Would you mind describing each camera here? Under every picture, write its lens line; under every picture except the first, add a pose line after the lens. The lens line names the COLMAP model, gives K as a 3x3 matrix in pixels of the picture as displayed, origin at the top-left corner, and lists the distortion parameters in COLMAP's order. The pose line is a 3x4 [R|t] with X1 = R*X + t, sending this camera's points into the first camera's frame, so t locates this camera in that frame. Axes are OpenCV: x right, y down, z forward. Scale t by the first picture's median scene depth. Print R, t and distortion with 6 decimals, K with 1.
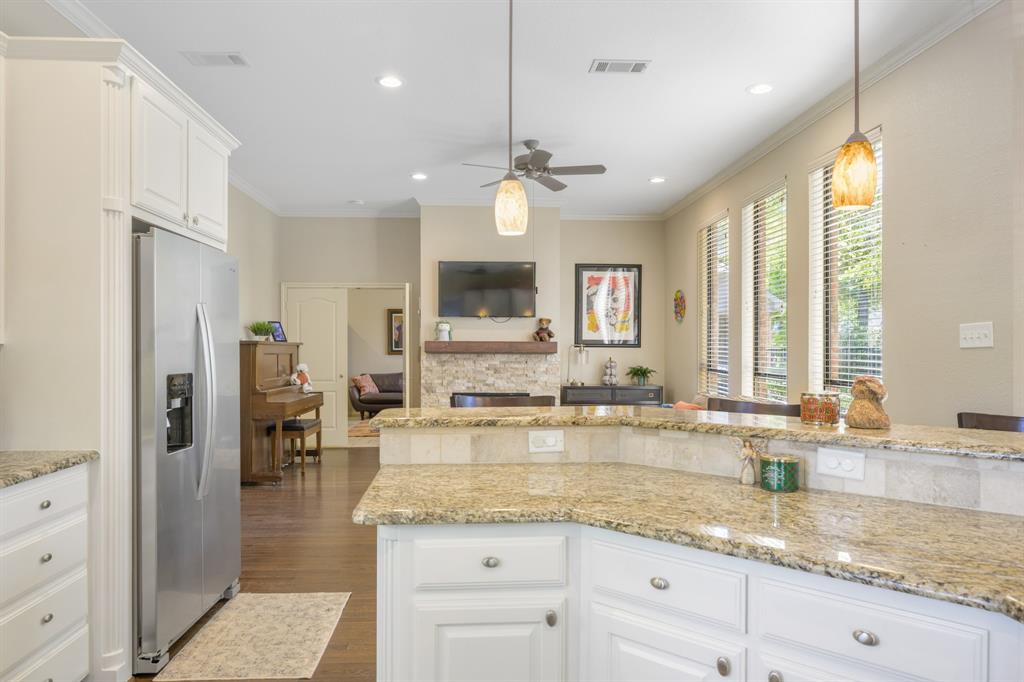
lens RADIAL K [[661.9, 0, 512.4], [0, 661.9, 347.3], [0, 0, 1]] dist [-0.001923, -0.000220]
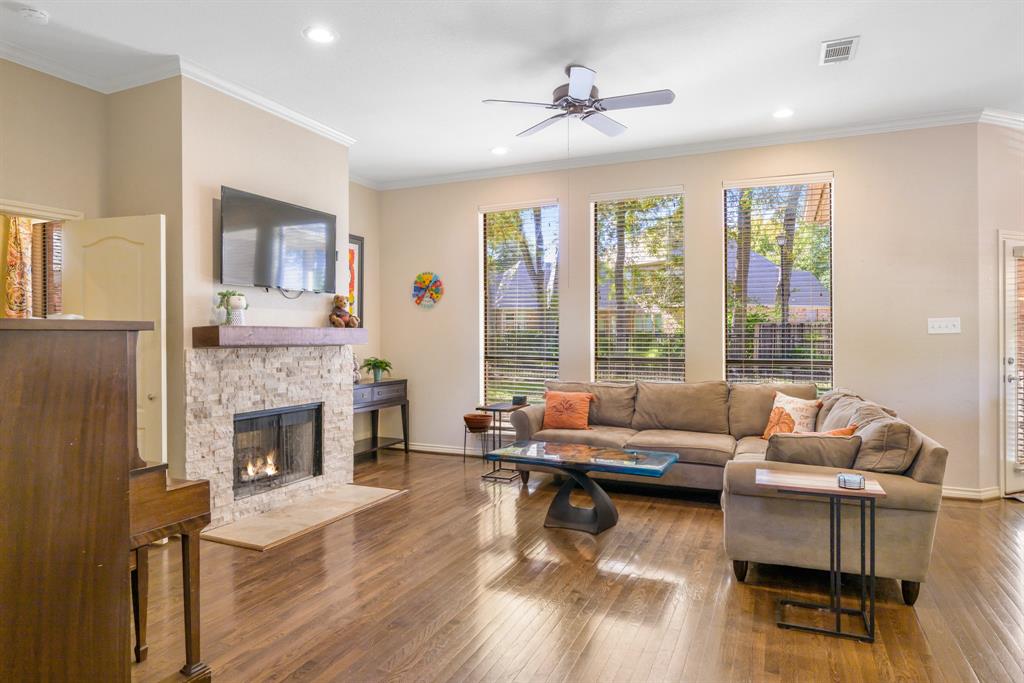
lens RADIAL K [[613.8, 0, 512.2], [0, 613.8, 334.4], [0, 0, 1]] dist [0.002188, -0.001480]
pose [[0.455701, -0.004381, 0.890122, -0.462131], [0.005115, 0.999984, 0.002303, -0.002258], [-0.890118, 0.003504, 0.455717, 0.529105]]
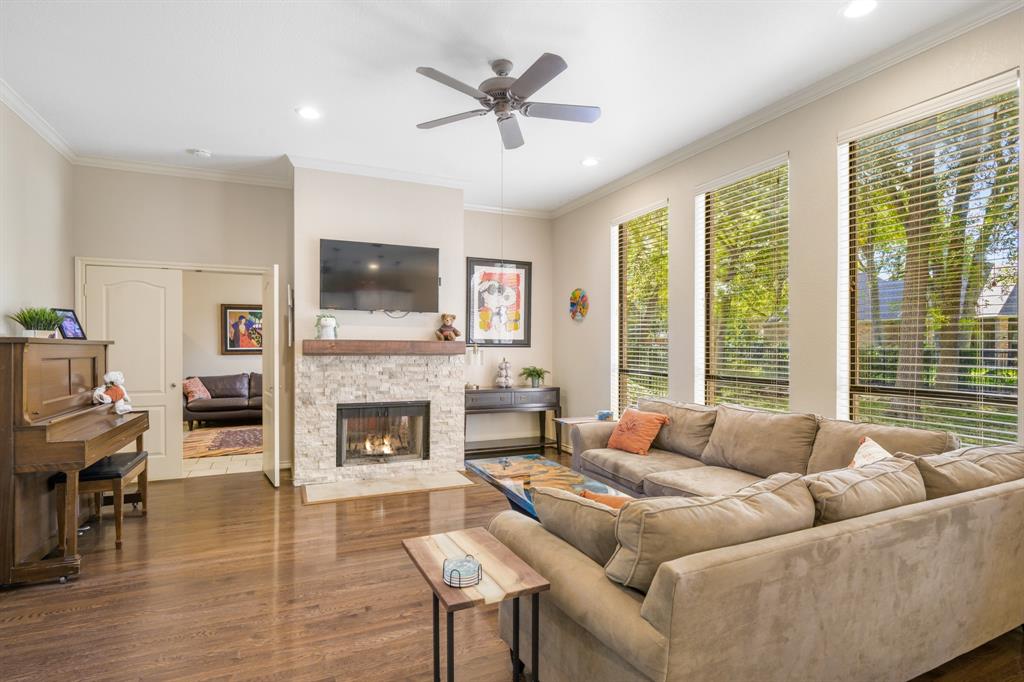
lens RADIAL K [[517.2, 0, 510.5], [0, 517.2, 347.5], [0, 0, 1]] dist [-0.001845, 0.000007]
pose [[0.933798, -0.000687, 0.357801, -0.118438], [-0.000466, 0.999995, 0.003136, -0.002172], [-0.357802, -0.003095, 0.933793, 0.333868]]
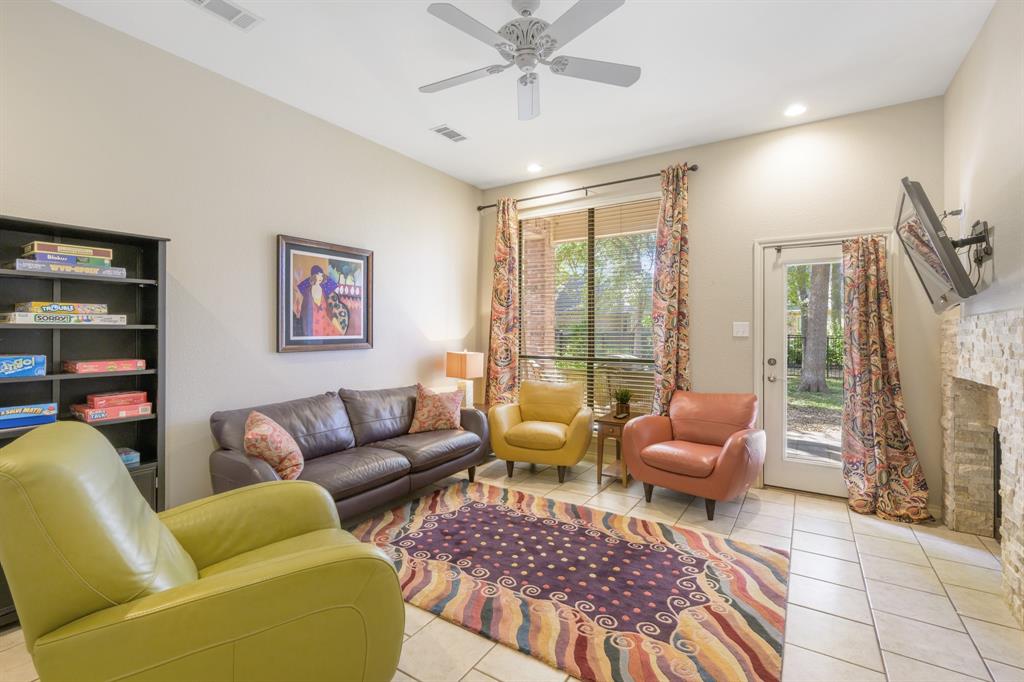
lens RADIAL K [[431.4, 0, 514.5], [0, 431.4, 331.2], [0, 0, 1]] dist [-0.061787, -0.000021]
pose [[0.598845, 0.000230, 0.800865, -0.493624], [-0.000249, 1.000000, -0.000101, -0.002367], [-0.800865, -0.000139, 0.598845, 1.205432]]
